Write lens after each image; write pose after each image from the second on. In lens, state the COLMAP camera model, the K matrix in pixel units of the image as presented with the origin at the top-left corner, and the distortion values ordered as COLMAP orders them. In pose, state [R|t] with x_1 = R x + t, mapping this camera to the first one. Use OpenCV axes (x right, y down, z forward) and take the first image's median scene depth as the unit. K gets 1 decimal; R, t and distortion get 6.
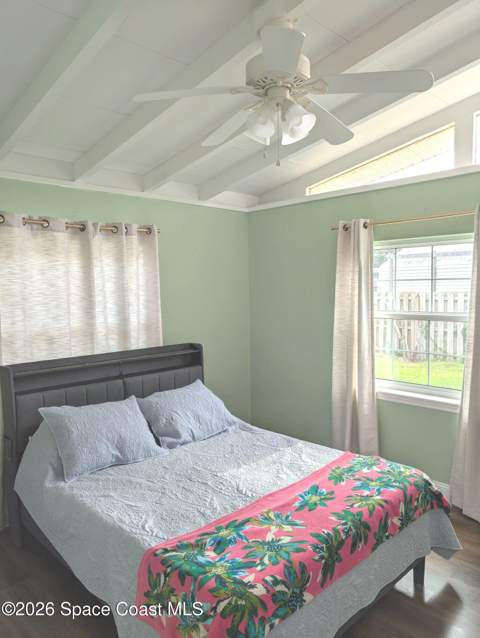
lens RADIAL K [[443.0, 0, 240.0], [0, 443.0, 319.0], [0, 0, 1]] dist [-0.001601, -0.000588]
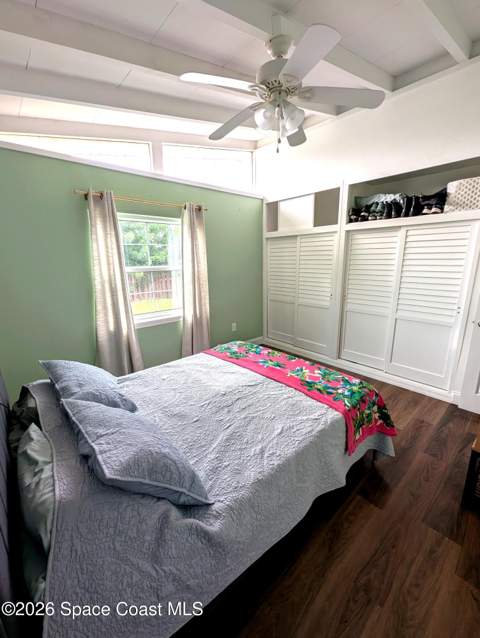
lens RADIAL K [[257.0, 0, 237.9], [0, 257.0, 321.5], [0, 0, 1]] dist [0.000424, -0.000144]
pose [[0.069723, -0.223282, 0.972257, -0.813565], [0.080776, 0.972692, 0.217589, 0.001440], [-0.994291, 0.063364, 0.085855, 1.023880]]
